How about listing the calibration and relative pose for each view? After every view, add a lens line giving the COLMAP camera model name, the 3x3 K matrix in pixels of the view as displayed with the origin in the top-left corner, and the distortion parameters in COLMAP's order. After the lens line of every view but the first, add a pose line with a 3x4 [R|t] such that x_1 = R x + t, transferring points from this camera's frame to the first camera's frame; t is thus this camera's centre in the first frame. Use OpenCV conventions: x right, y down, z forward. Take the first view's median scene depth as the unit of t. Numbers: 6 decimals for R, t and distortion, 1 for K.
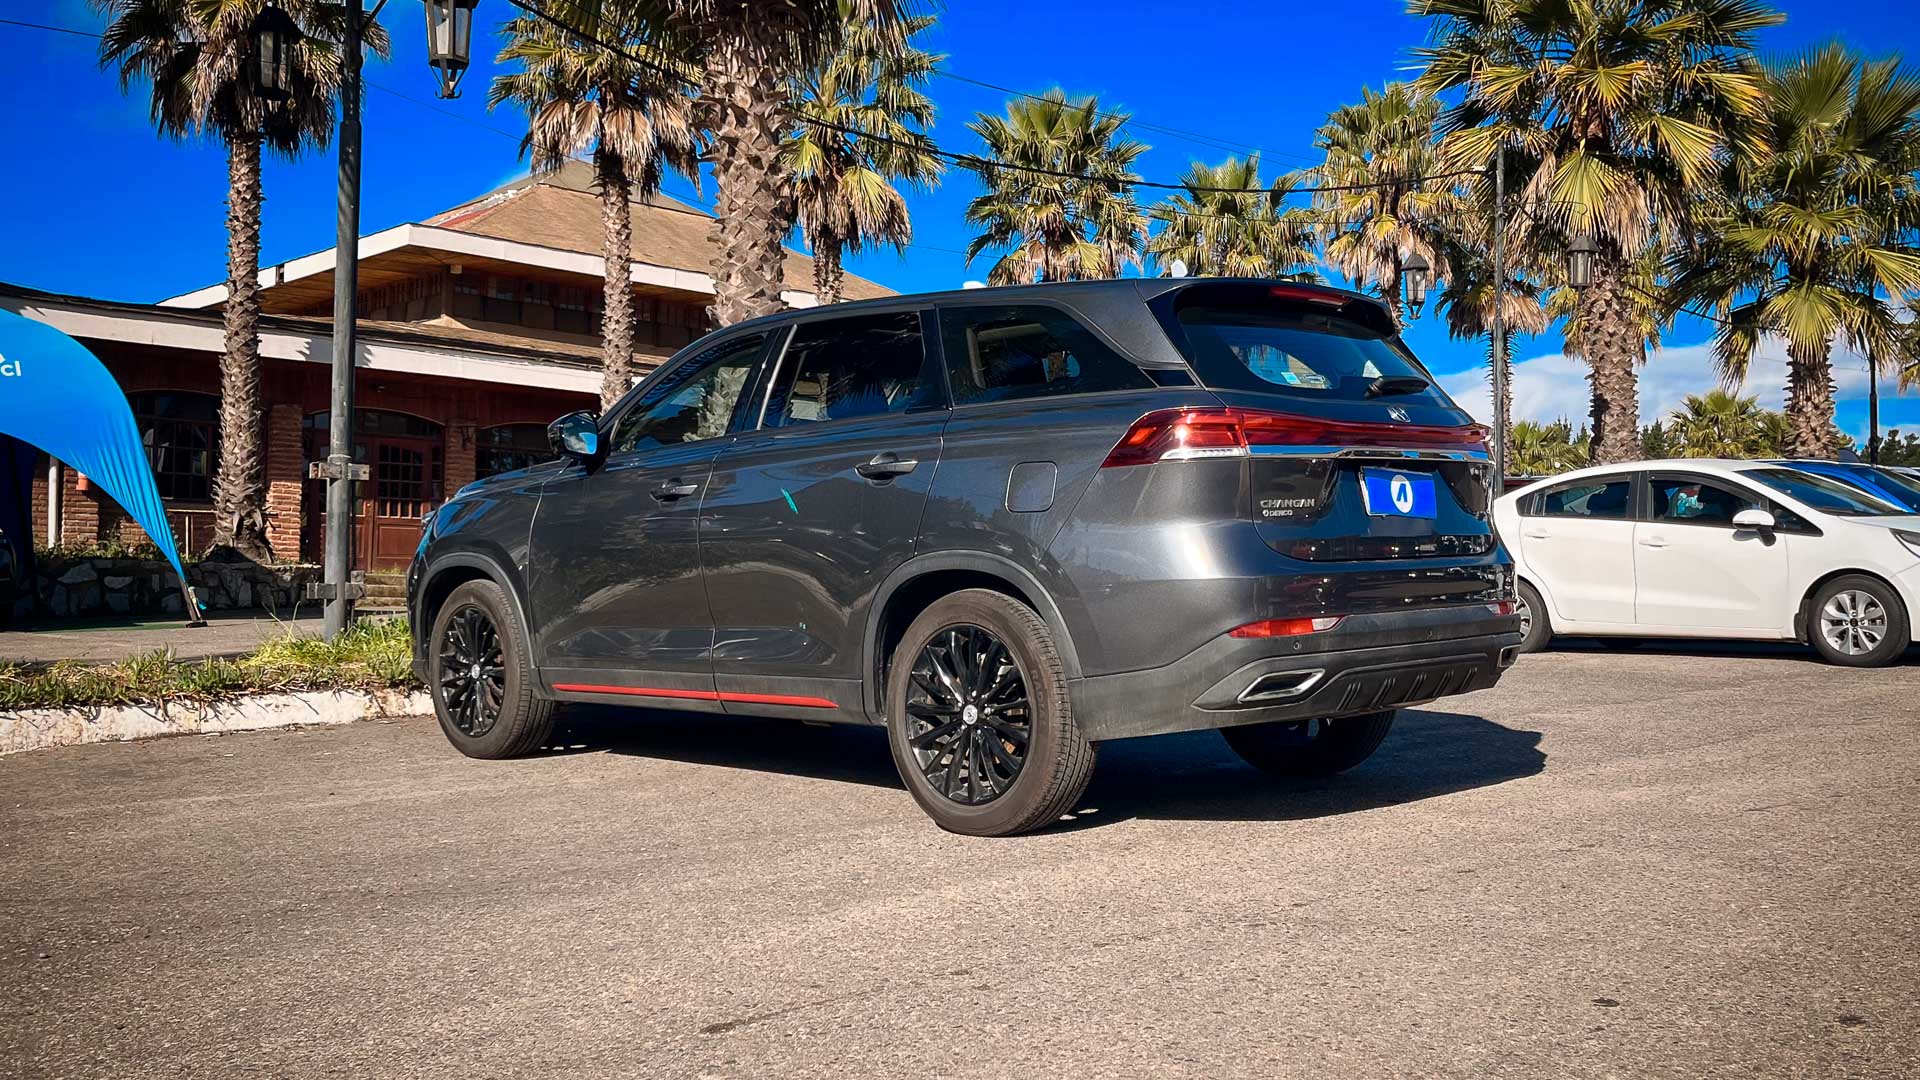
lens RADIAL K [[1658.5, 0, 993.4], [0, 1658.5, 487.2], [0, 0, 1]] dist [-0.010020, 0.013716]
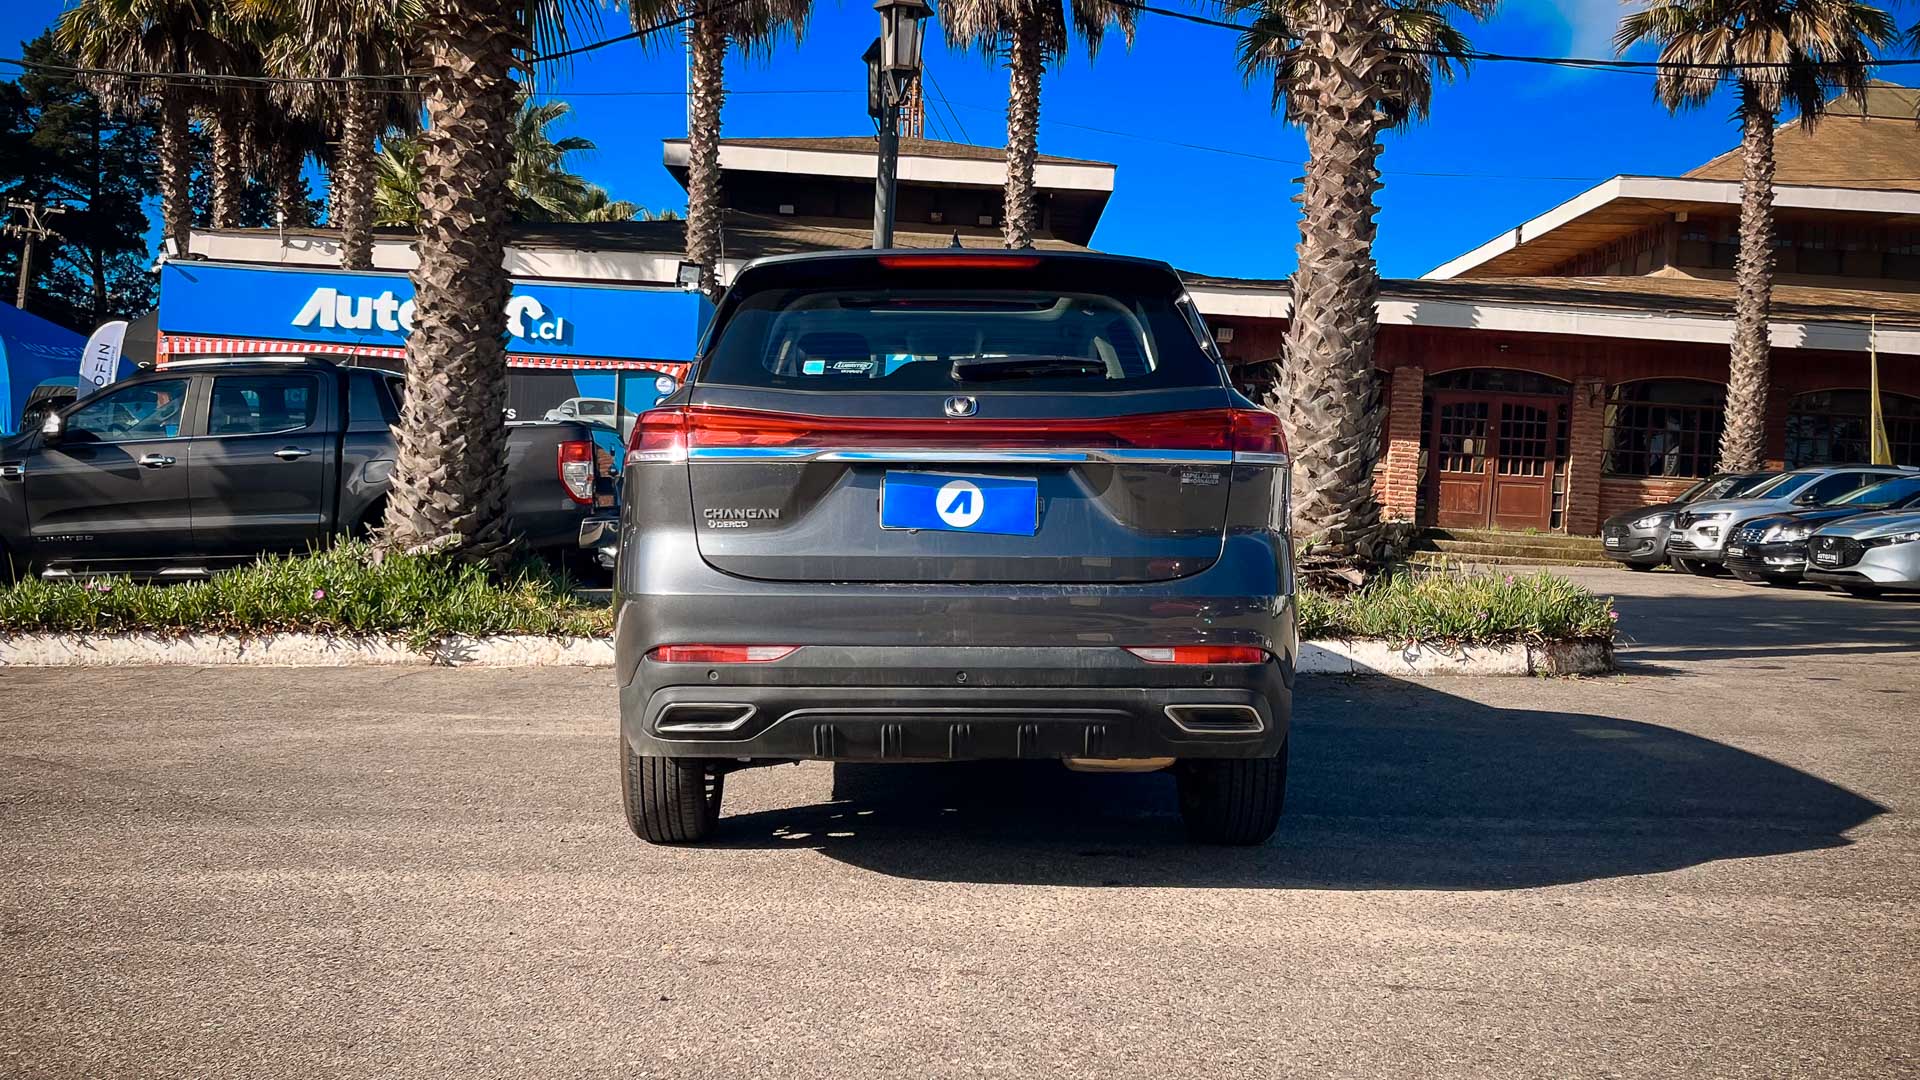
lens RADIAL K [[1658.5, 0, 993.4], [0, 1658.5, 487.2], [0, 0, 1]] dist [-0.010020, 0.013716]
pose [[0.742420, 0.019787, -0.669642, 0.097533], [-0.001151, 0.999600, 0.028260, -0.003280], [0.669934, -0.020210, 0.742146, 0.049848]]
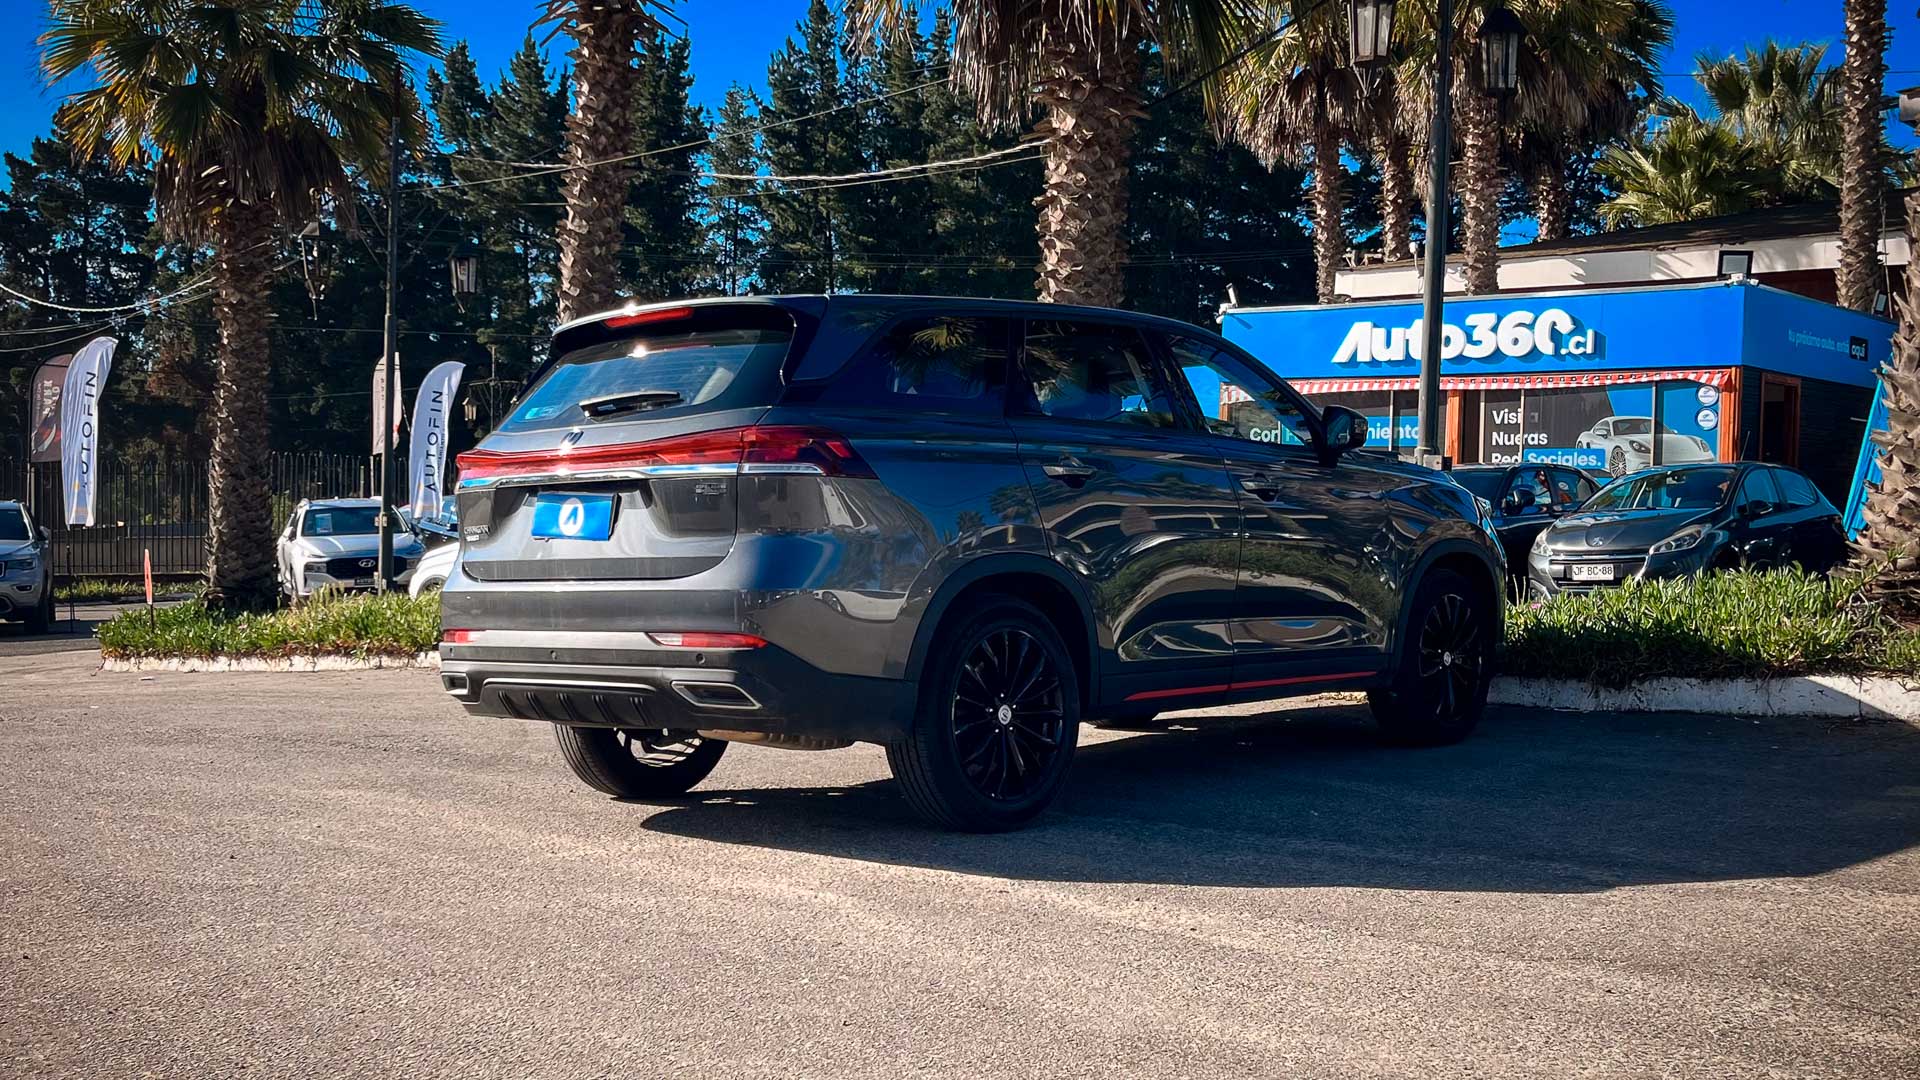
lens RADIAL K [[1870.9, 0, 1069.0], [0, 1870.9, 535.4], [0, 0, 1]] dist [0.130136, -0.384977]
pose [[0.163022, 0.011304, -0.986558, 0.160251], [0.046297, 0.998745, 0.019093, 0.000190], [0.985536, -0.048787, 0.162294, 0.120590]]
